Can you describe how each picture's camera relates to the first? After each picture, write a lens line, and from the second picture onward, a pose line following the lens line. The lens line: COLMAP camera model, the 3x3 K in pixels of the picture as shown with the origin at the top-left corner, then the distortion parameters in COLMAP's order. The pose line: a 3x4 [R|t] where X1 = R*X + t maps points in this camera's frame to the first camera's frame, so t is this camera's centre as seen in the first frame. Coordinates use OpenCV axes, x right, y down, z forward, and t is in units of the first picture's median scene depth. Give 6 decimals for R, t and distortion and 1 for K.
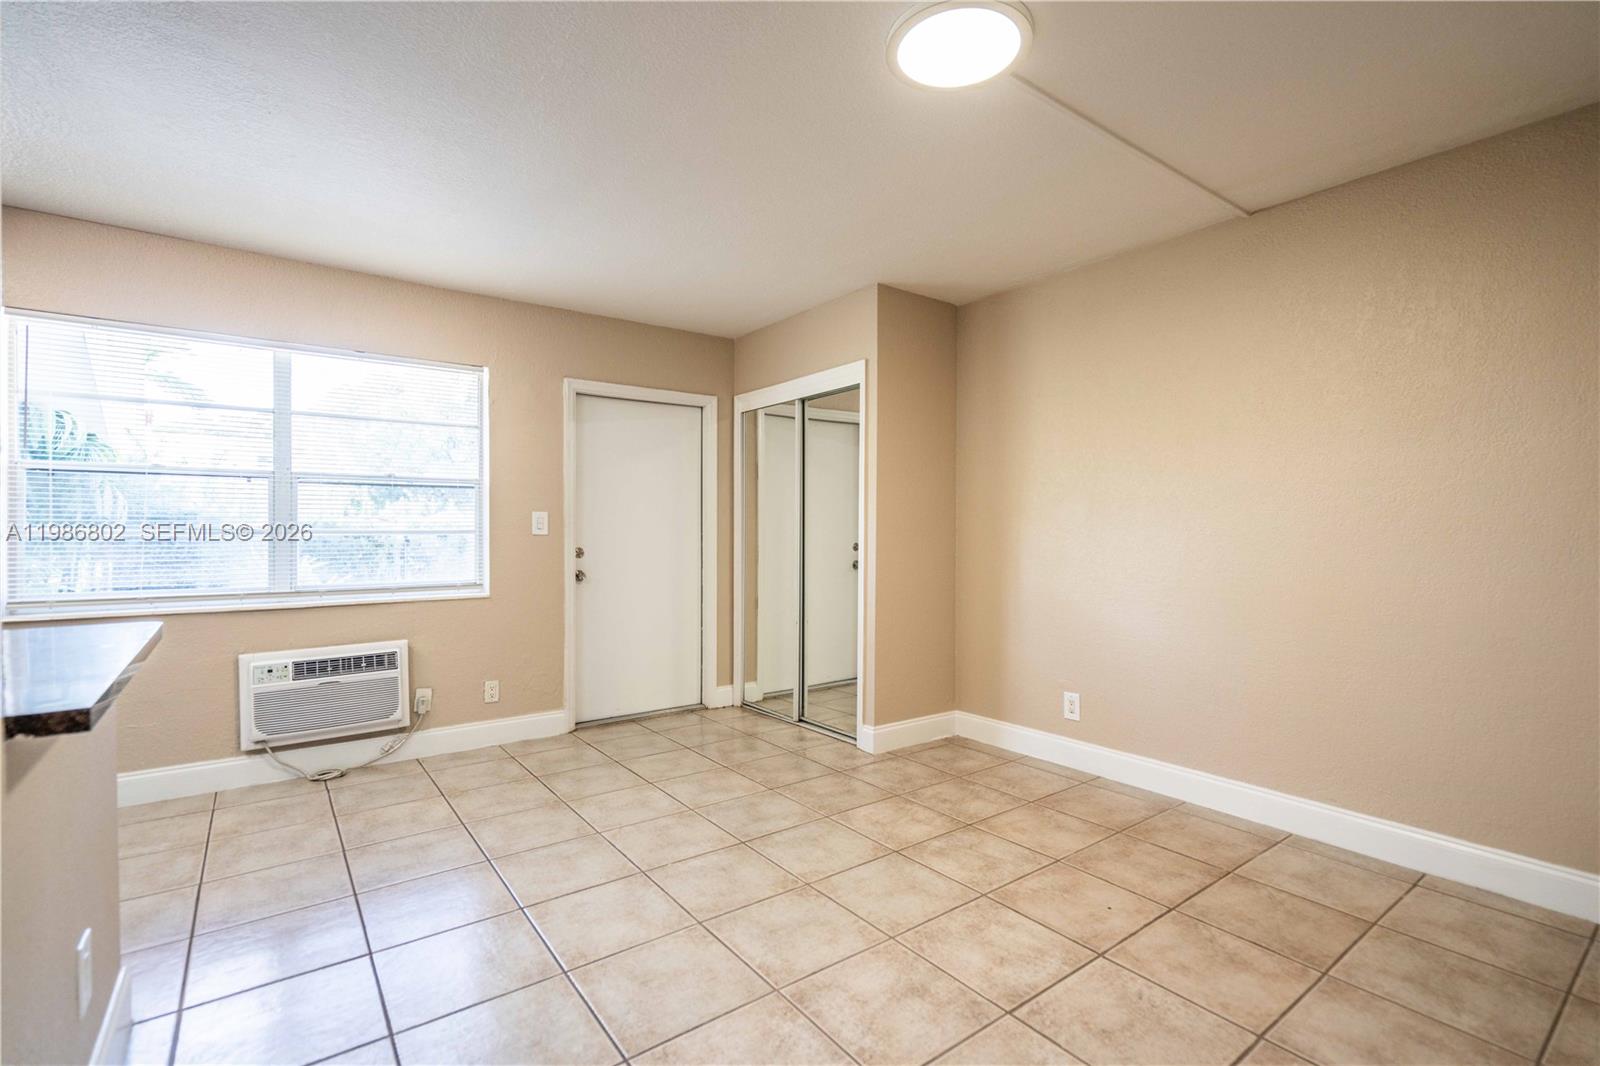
lens RADIAL K [[733.3, 0, 802.1], [0, 733.3, 521.3], [0, 0, 1]] dist [-0.008772, 0.002021]
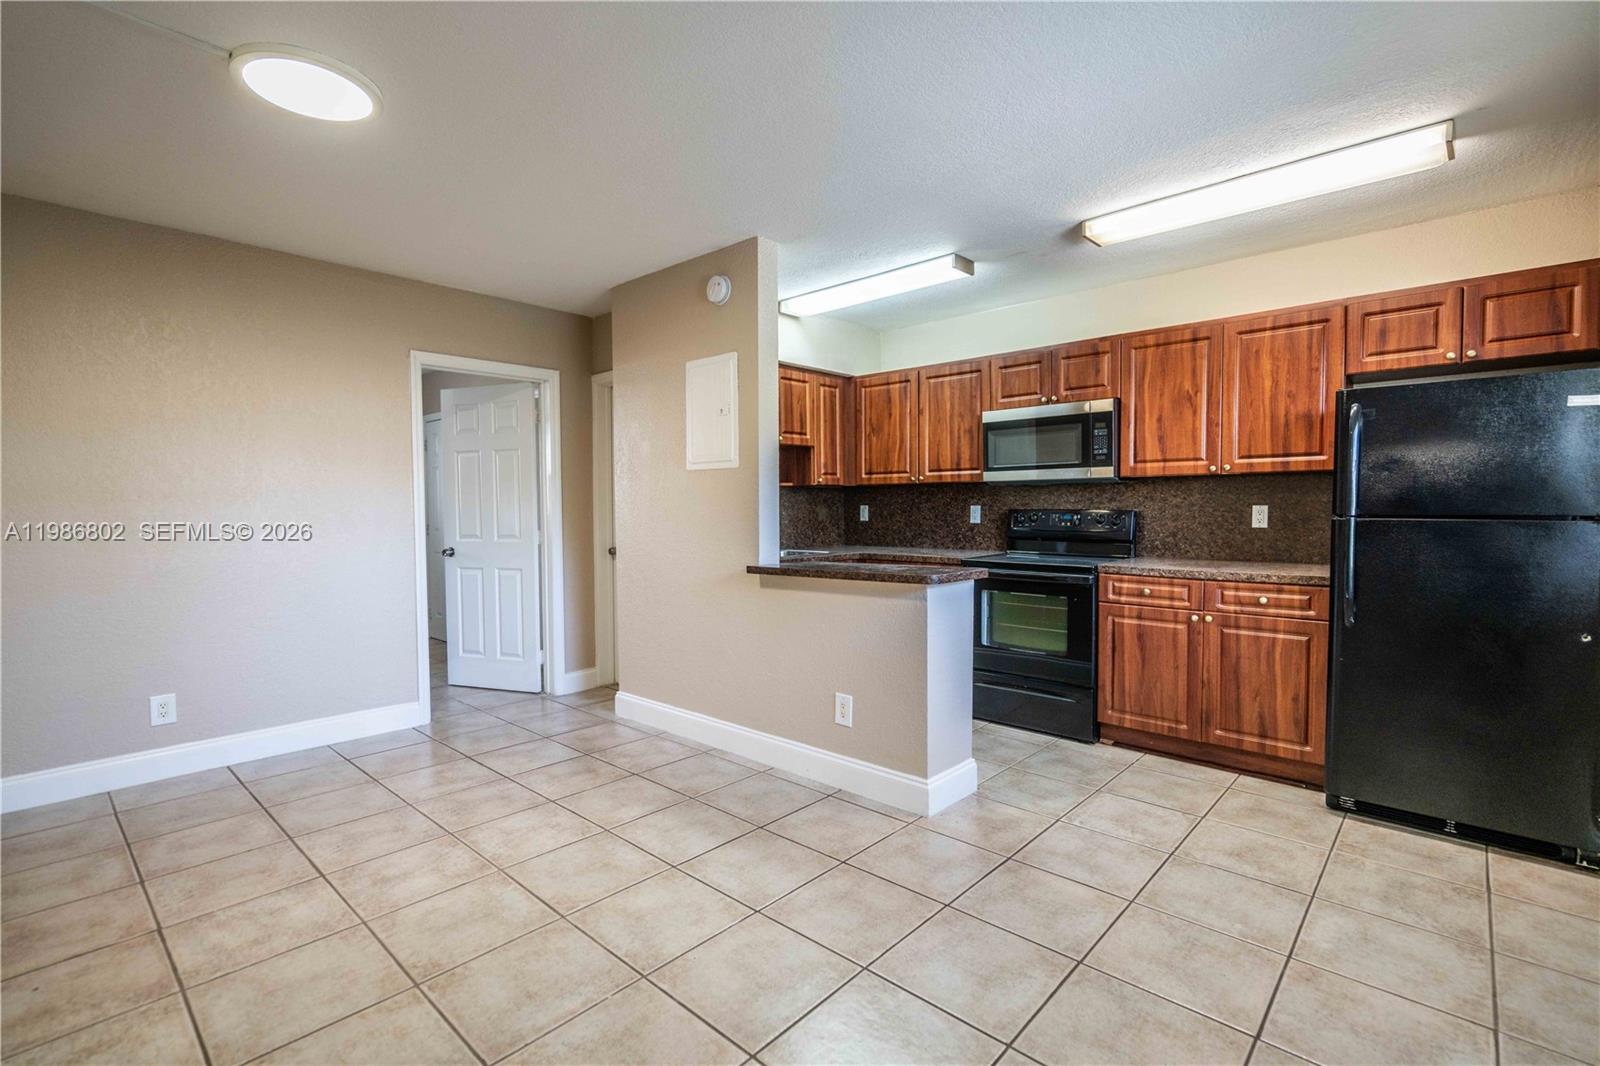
lens RADIAL K [[733.3, 0, 810.7], [0, 733.3, 513.0], [0, 0, 1]] dist [-0.008772, 0.002021]
pose [[-0.982302, -0.000285, -0.187301, -0.167464], [-0.000464, 0.999999, 0.000912, 0.002713], [0.187301, 0.000982, -0.982302, 1.205908]]
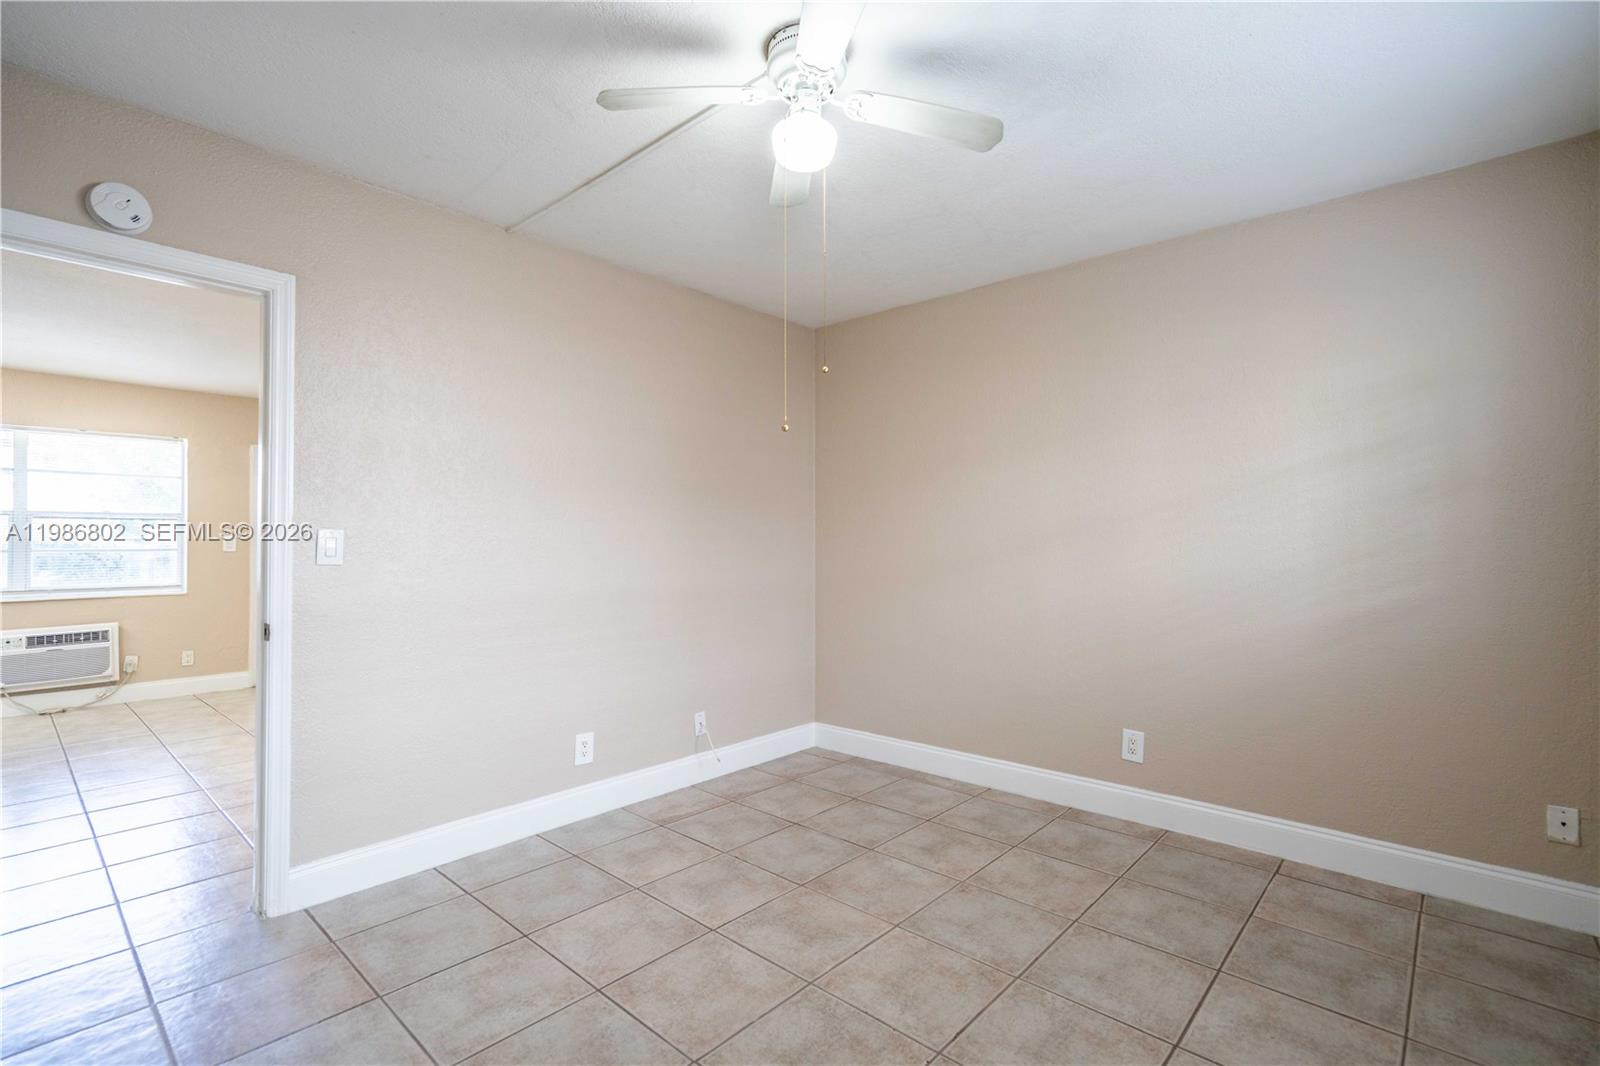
lens RADIAL K [[733.3, 0, 802.2], [0, 733.3, 531.6], [0, 0, 1]] dist [-0.008772, 0.002021]
pose [[0.985966, -0.008980, 0.166702, 0.596810], [0.011509, 0.999833, -0.014207, 0.013892], [-0.166547, 0.015926, 0.985905, -0.708529]]
